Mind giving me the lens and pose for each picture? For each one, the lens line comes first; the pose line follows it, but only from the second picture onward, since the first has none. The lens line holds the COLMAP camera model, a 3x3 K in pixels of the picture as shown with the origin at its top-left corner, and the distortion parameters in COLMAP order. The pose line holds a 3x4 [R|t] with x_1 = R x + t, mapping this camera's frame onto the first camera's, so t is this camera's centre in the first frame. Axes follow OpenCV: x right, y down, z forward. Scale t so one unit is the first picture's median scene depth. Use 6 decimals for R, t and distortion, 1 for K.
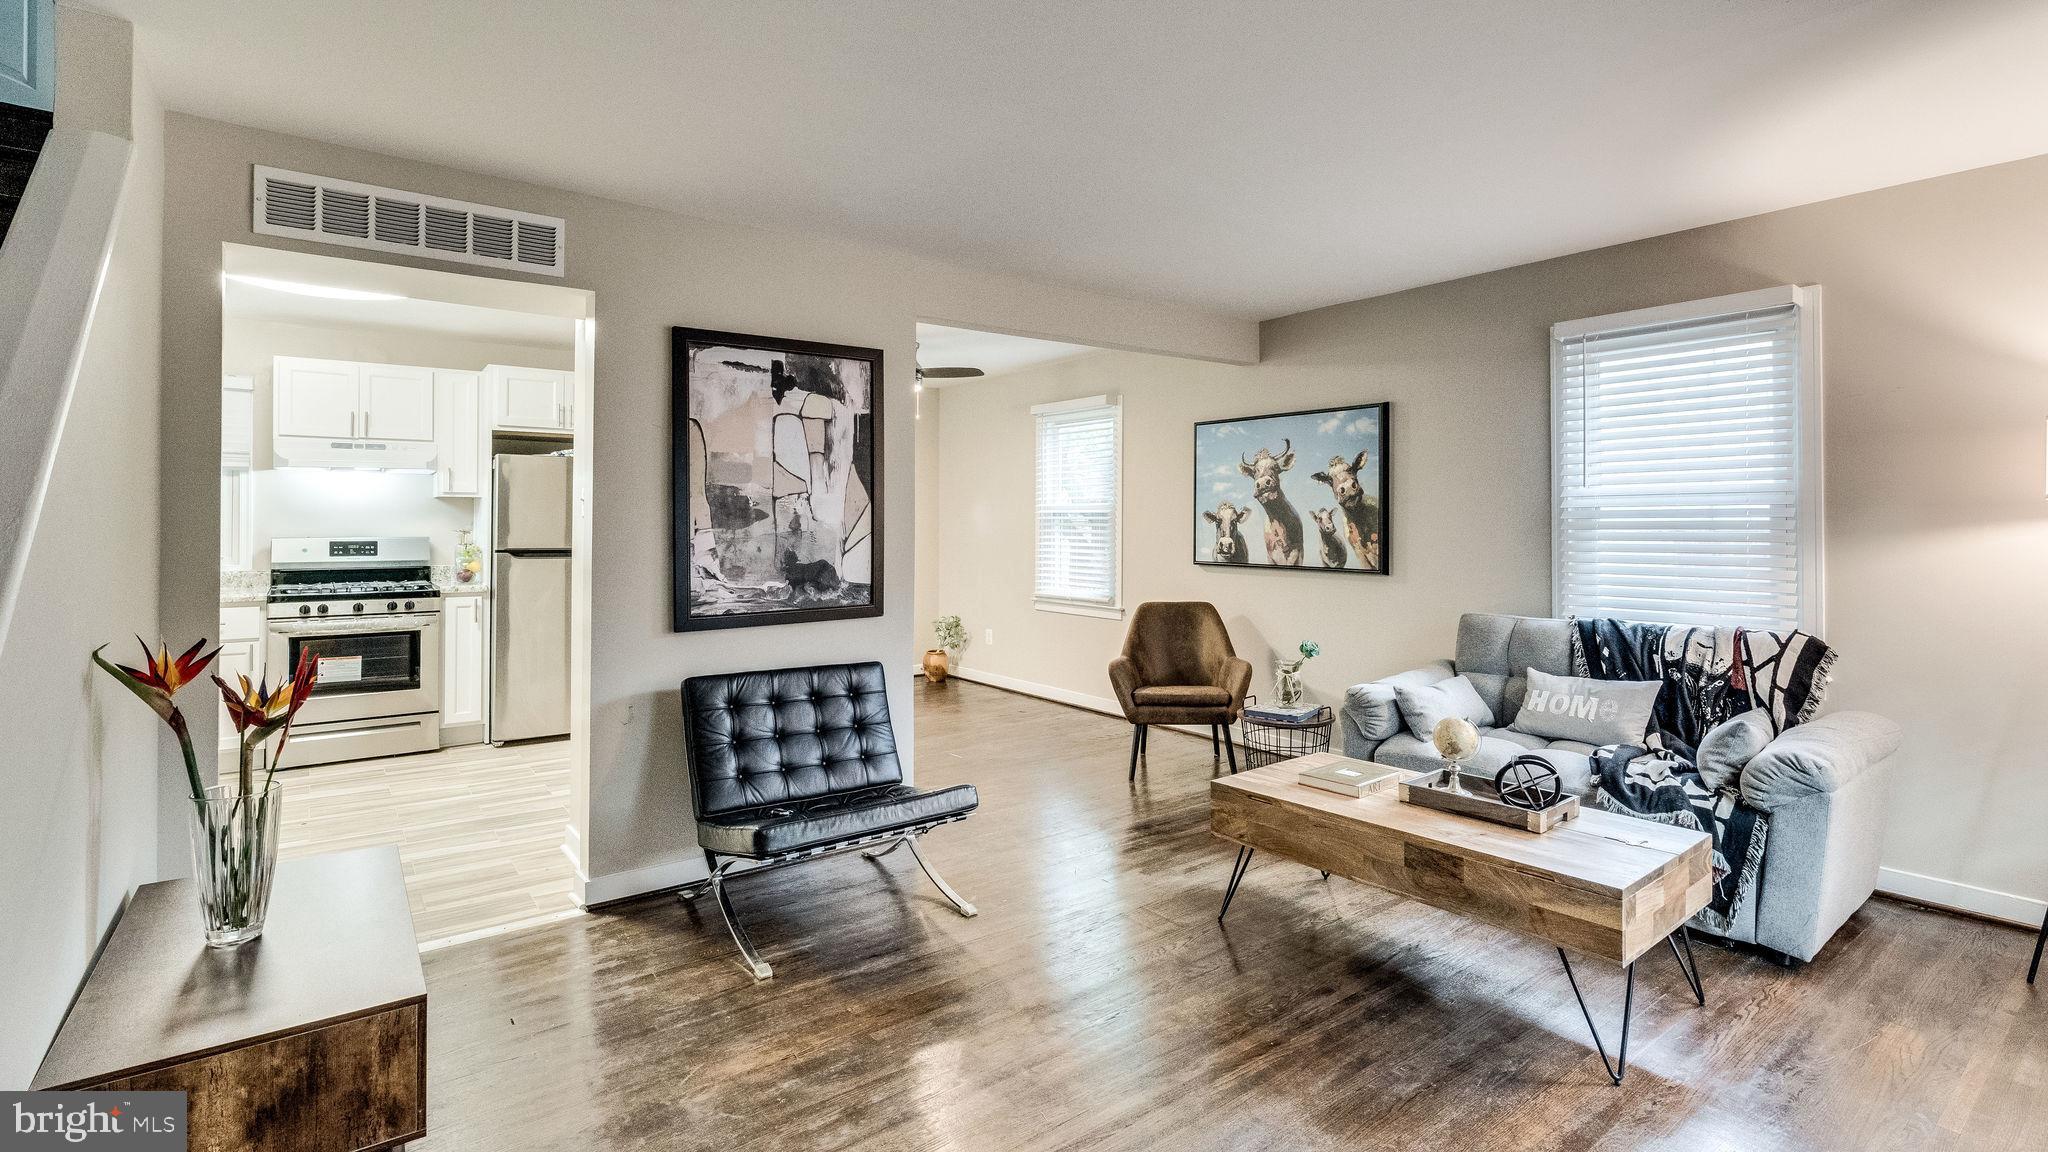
lens RADIAL K [[940.8, 0, 1026.4], [0, 940.8, 523.3], [0, 0, 1]] dist [-0.011680, 0.005436]
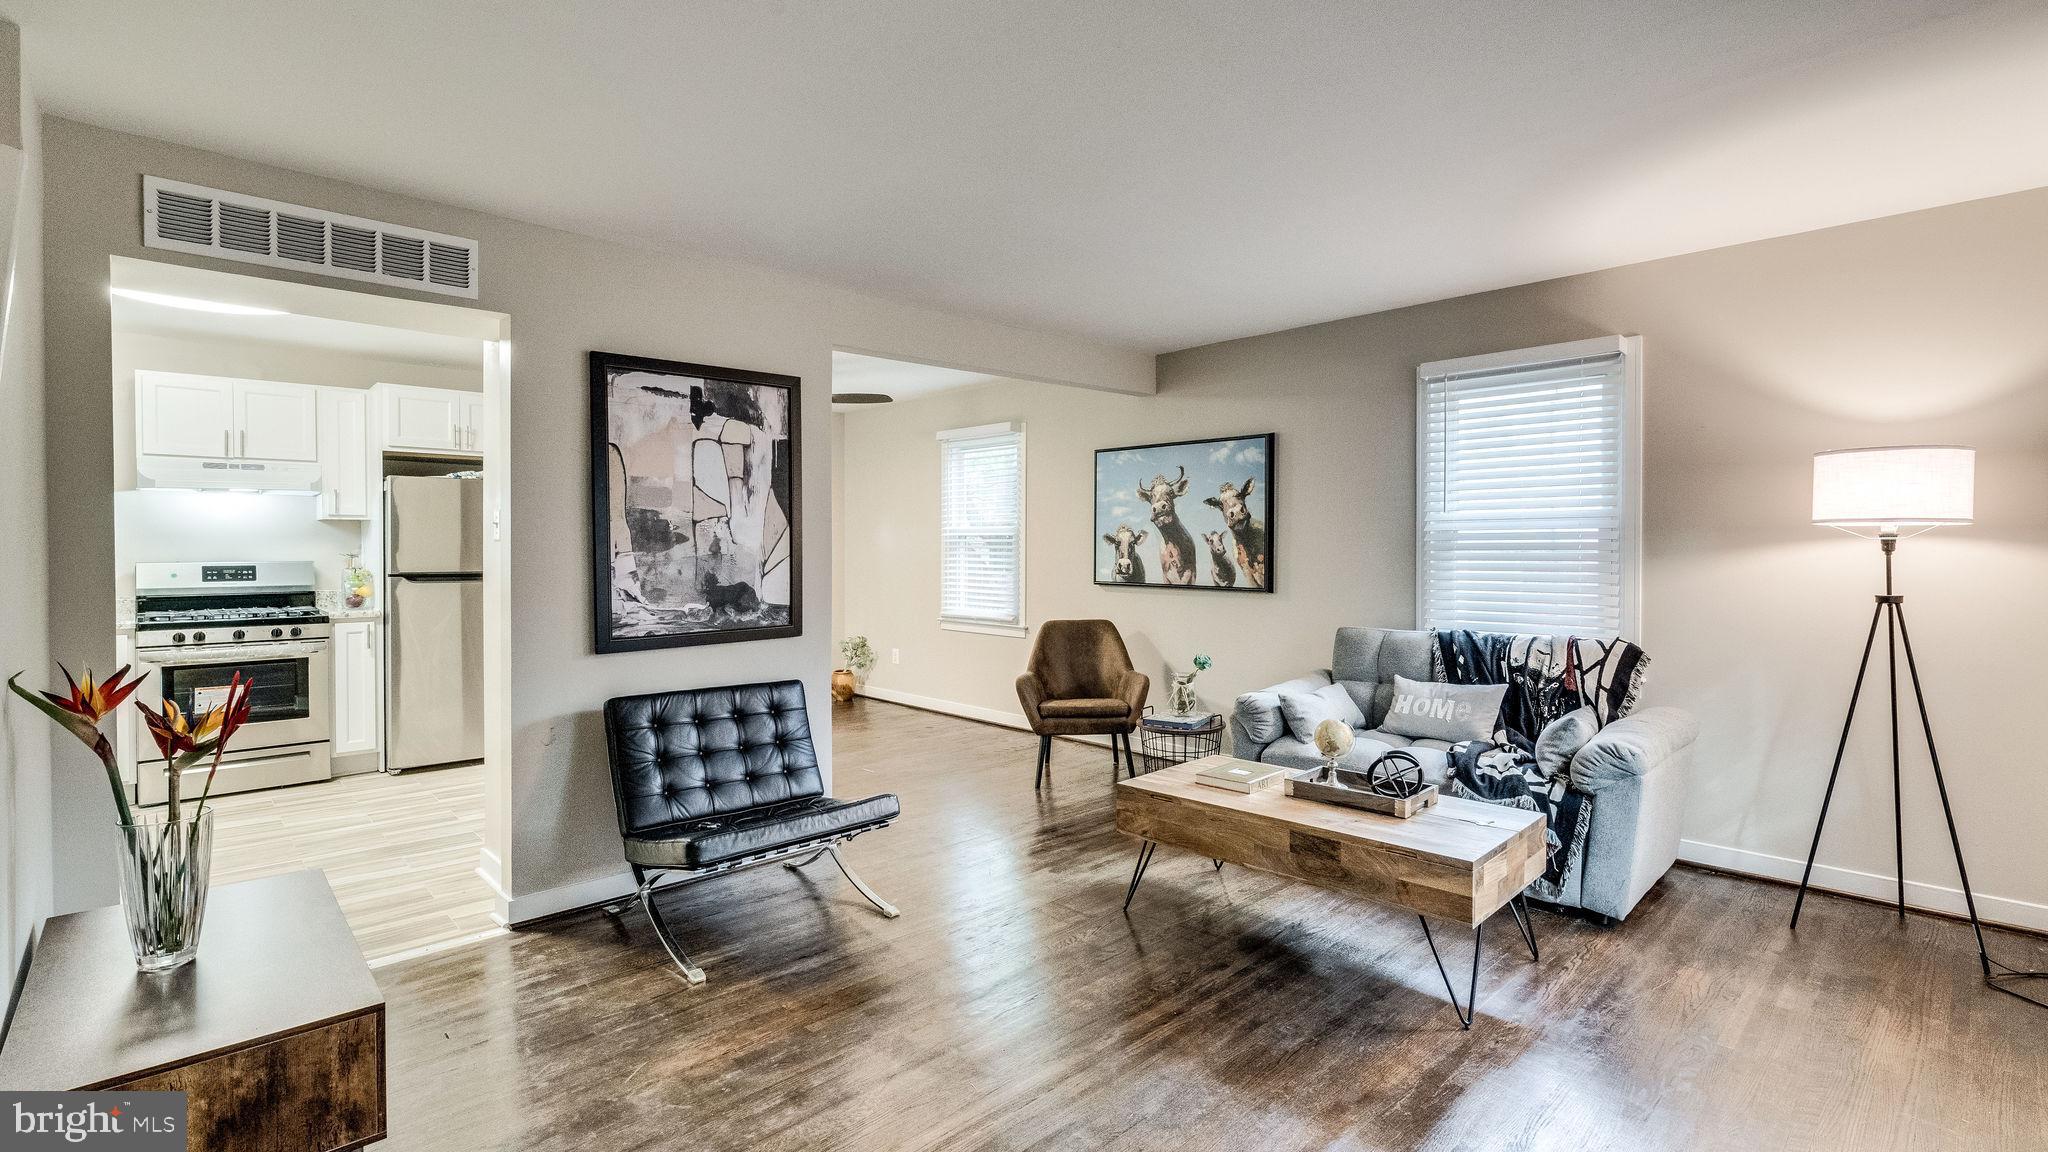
lens RADIAL K [[924.6, 0, 1023.6], [0, 924.6, 569.0], [0, 0, 1]] dist [-0.012034, 0.007808]
pose [[0.993981, -0.004618, 0.109452, -0.017518], [0.001810, 0.999667, 0.025740, -0.000503], [-0.109535, -0.025387, 0.993659, -0.028241]]
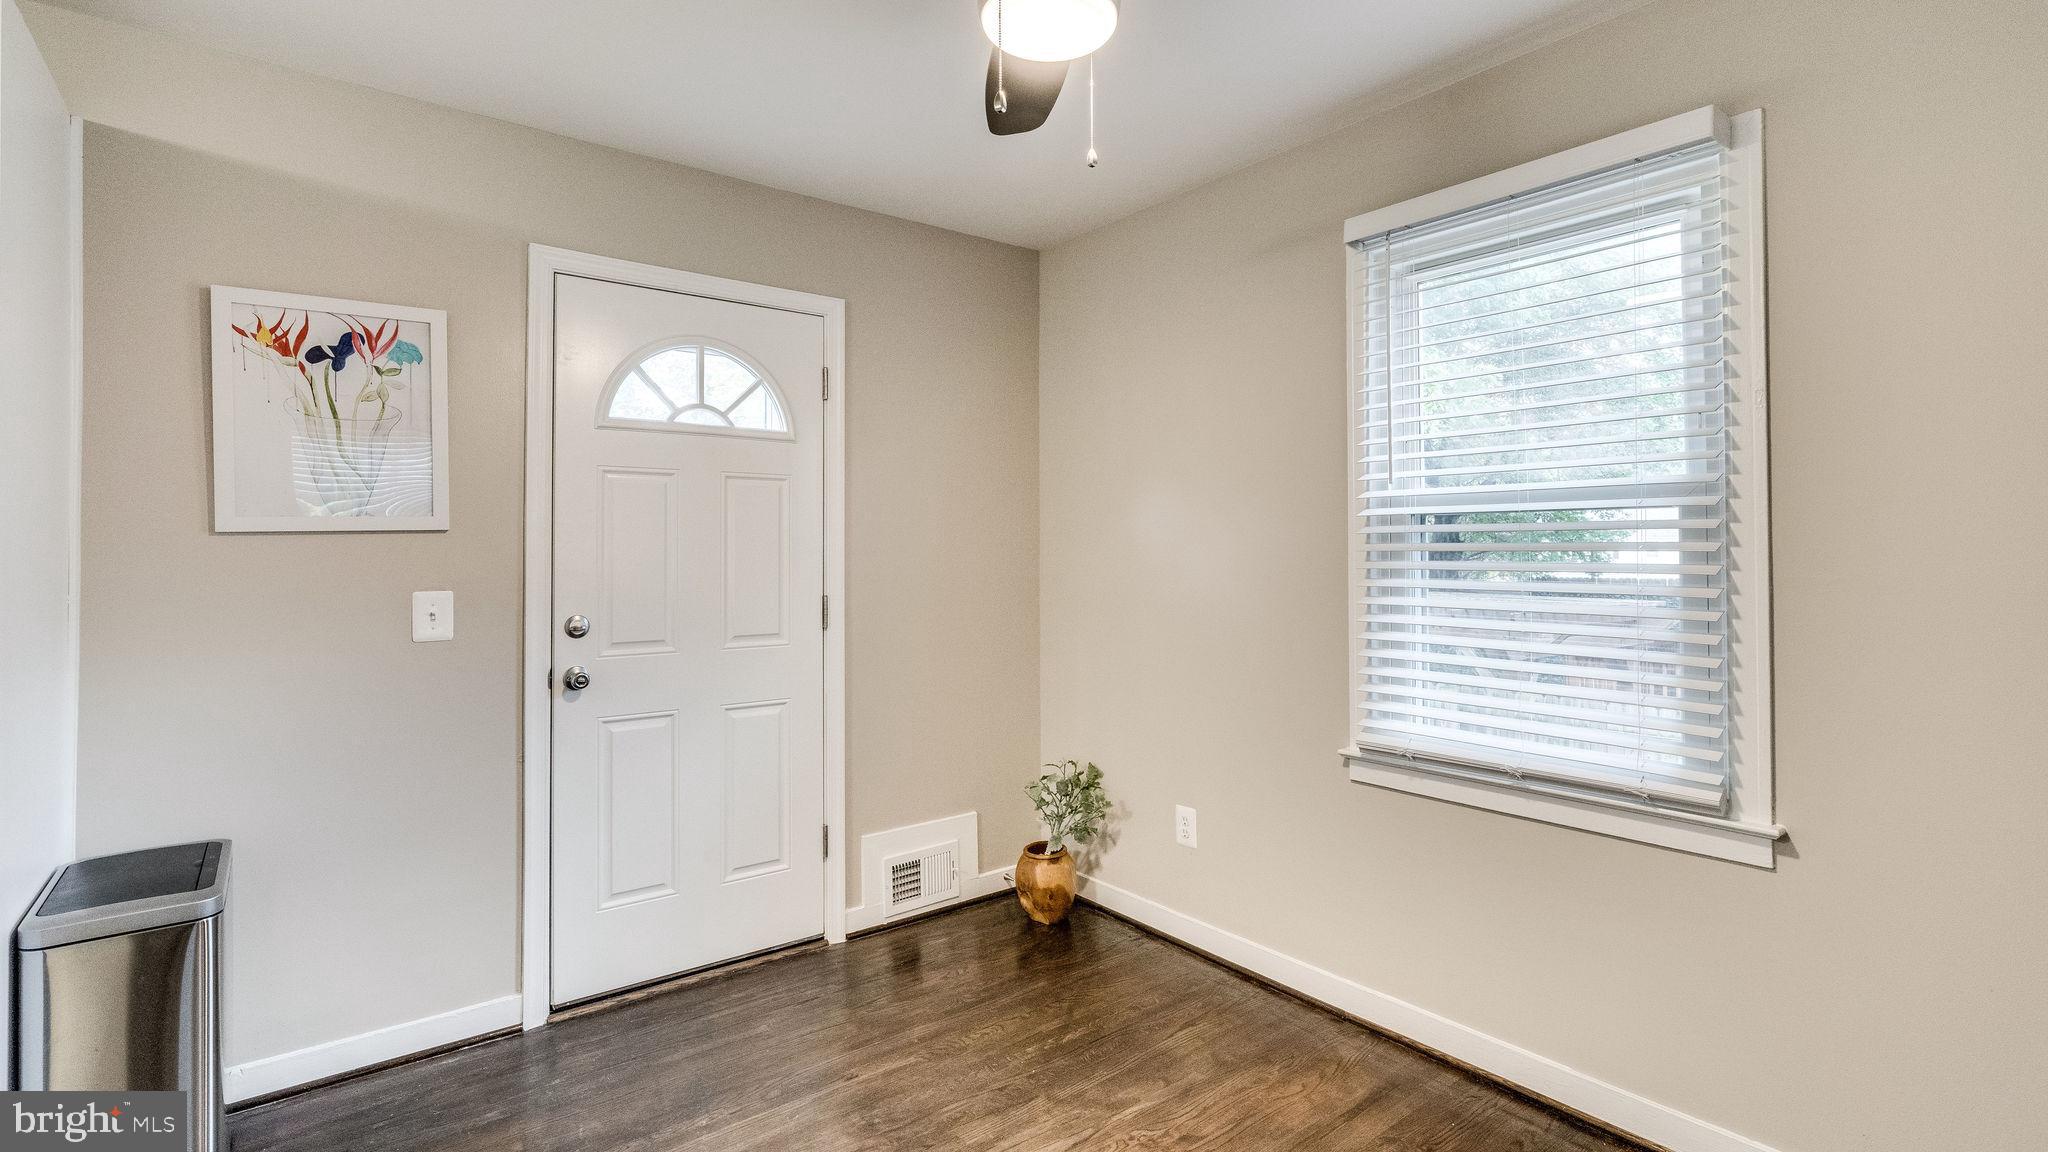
lens RADIAL K [[942.3, 0, 1020.8], [0, 942.3, 537.0], [0, 0, 1]] dist [-0.005728, 0.000659]
pose [[0.999992, -0.003262, 0.002284, -0.182579], [0.003292, 0.999907, -0.013233, 0.002717], [-0.002240, 0.013240, 0.999910, 0.974358]]
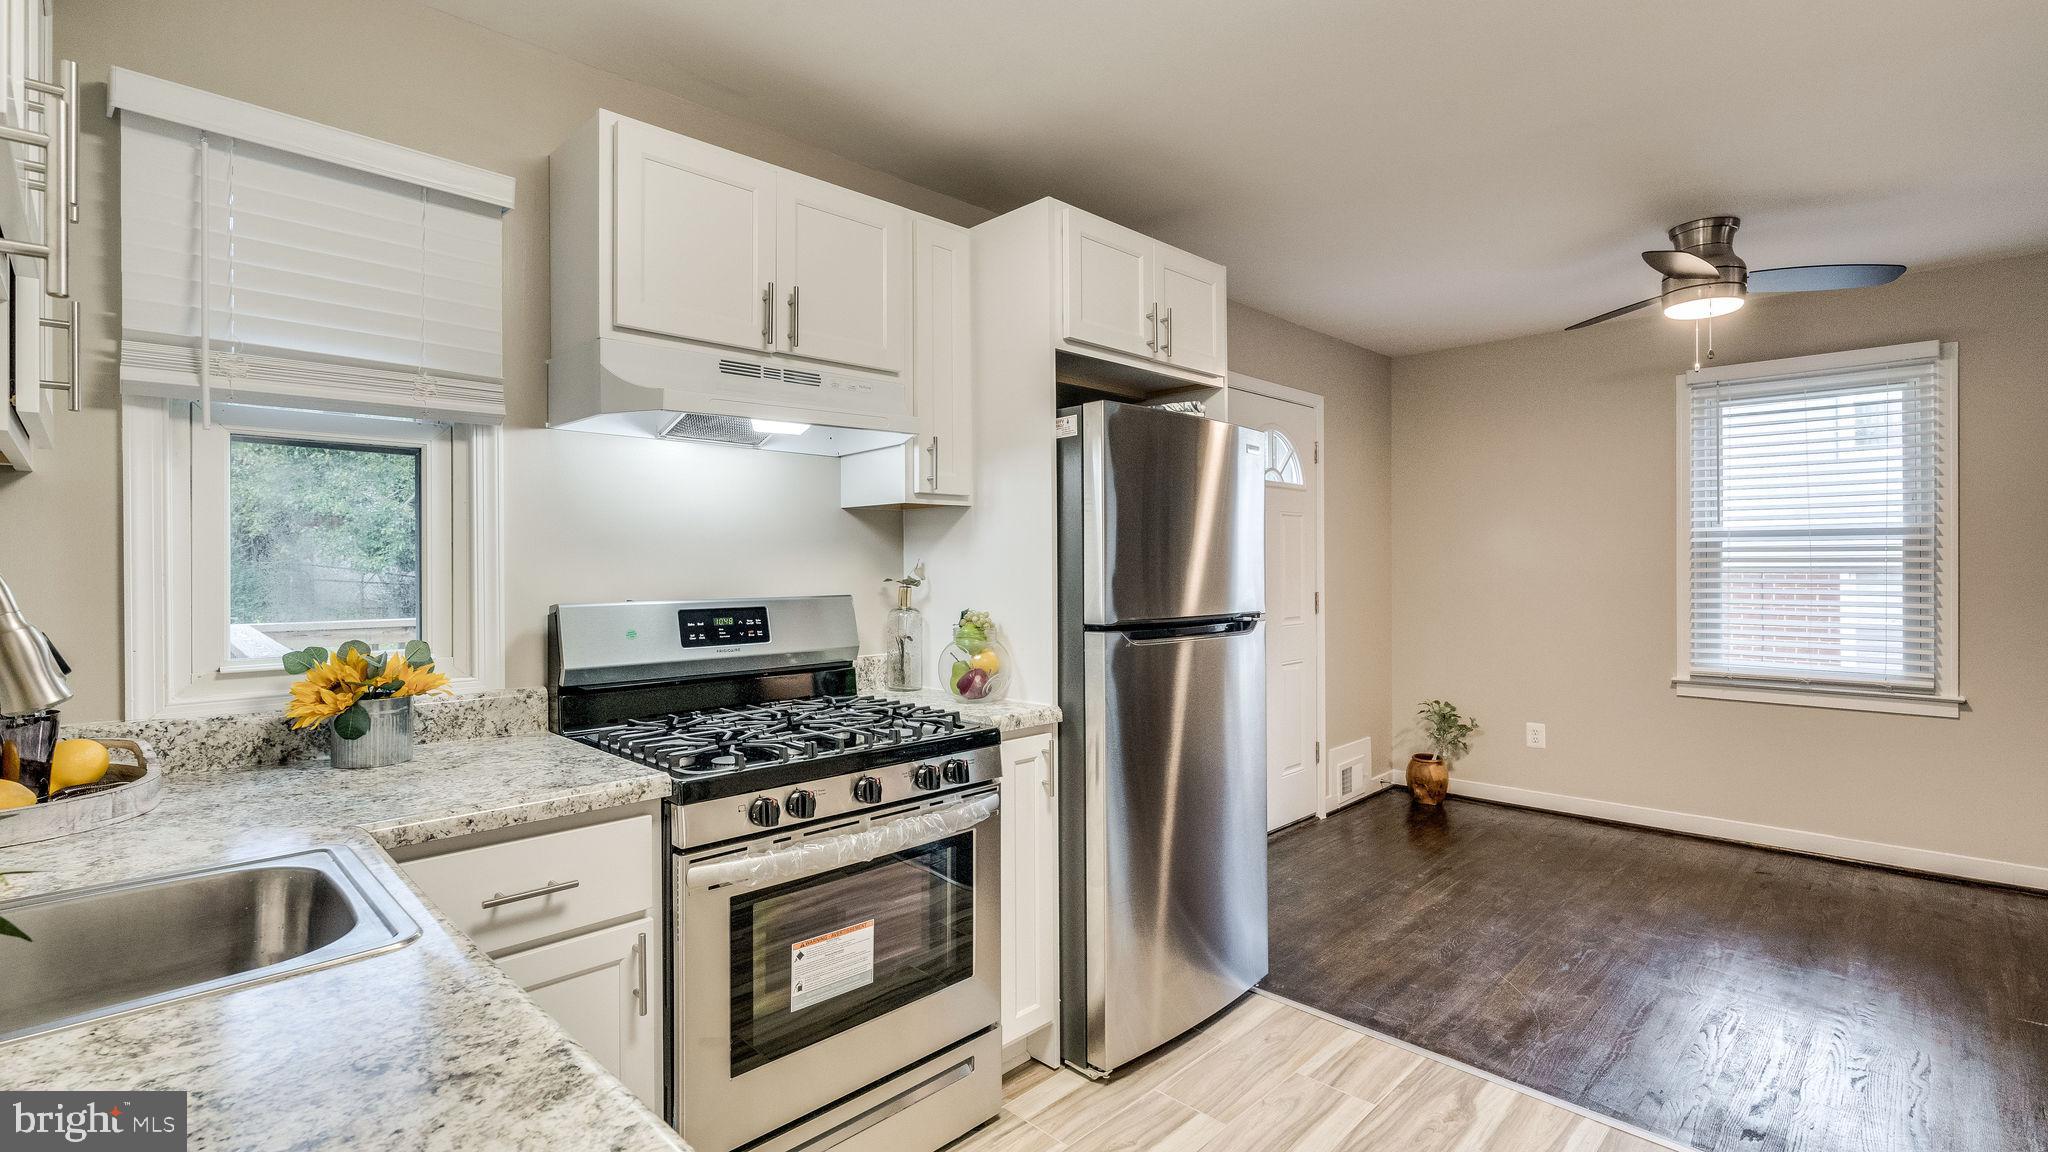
lens RADIAL K [[924.6, 0, 1023.6], [0, 924.6, 569.0], [0, 0, 1]] dist [-0.012034, 0.007808]
pose [[0.990197, -0.006659, 0.139518, -0.779869], [0.005400, 0.999941, 0.009397, -0.001570], [-0.139573, -0.008551, 0.990175, 0.696363]]
